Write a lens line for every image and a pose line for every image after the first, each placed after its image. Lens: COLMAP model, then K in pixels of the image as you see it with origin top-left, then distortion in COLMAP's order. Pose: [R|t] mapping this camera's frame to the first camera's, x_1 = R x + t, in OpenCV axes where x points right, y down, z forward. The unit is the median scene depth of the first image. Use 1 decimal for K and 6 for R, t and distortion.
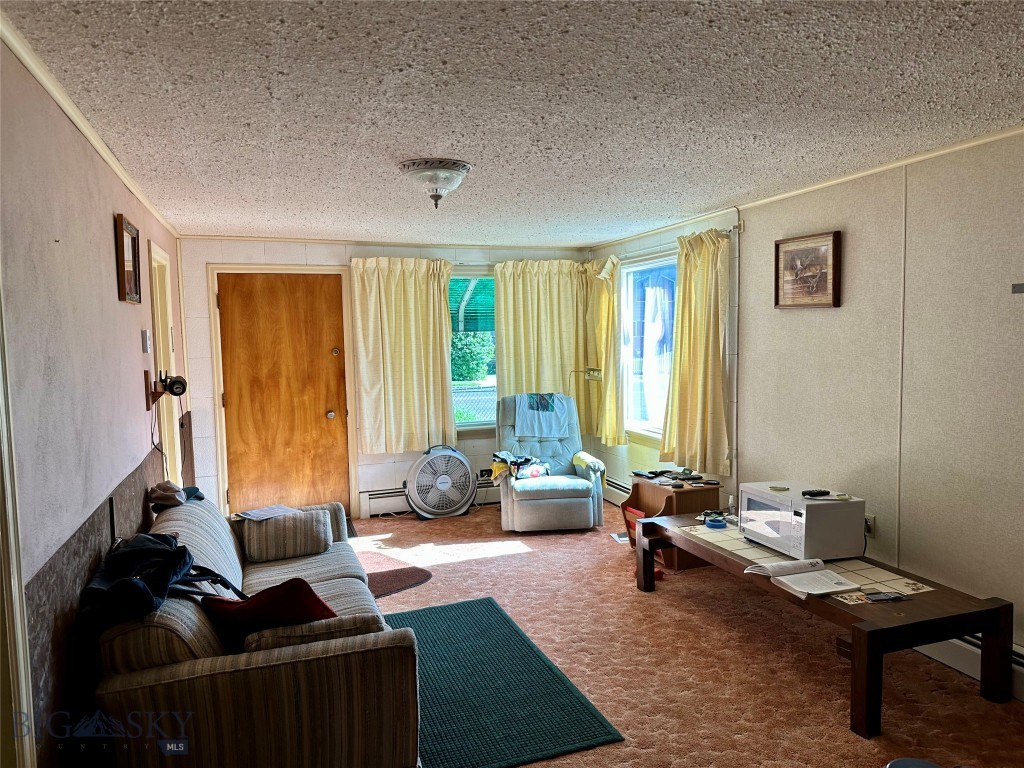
lens RADIAL K [[718.5, 0, 511.7], [0, 718.5, 385.3], [0, 0, 1]] dist [0.033454, -0.046238]
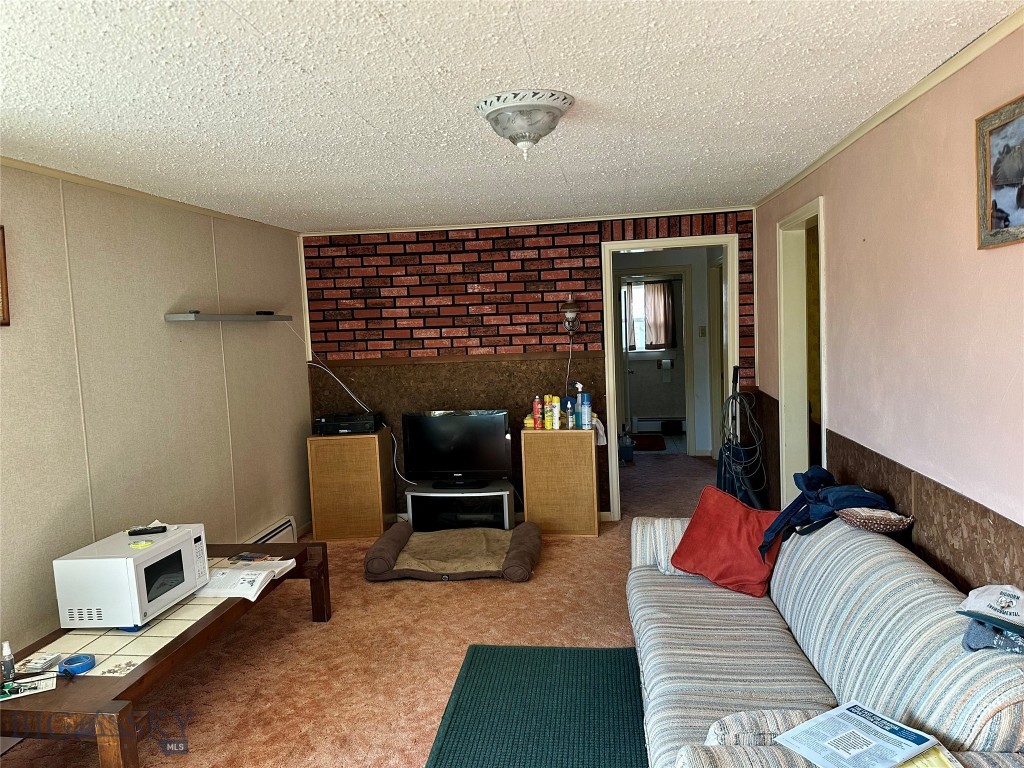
lens RADIAL K [[718.5, 0, 509.6], [0, 718.5, 385.5], [0, 0, 1]] dist [0.033454, -0.046238]
pose [[-0.890150, 0.010702, 0.455542, -0.386690], [0.087230, 0.985237, 0.147306, -0.120829], [-0.447240, 0.170861, -0.877942, 1.544144]]
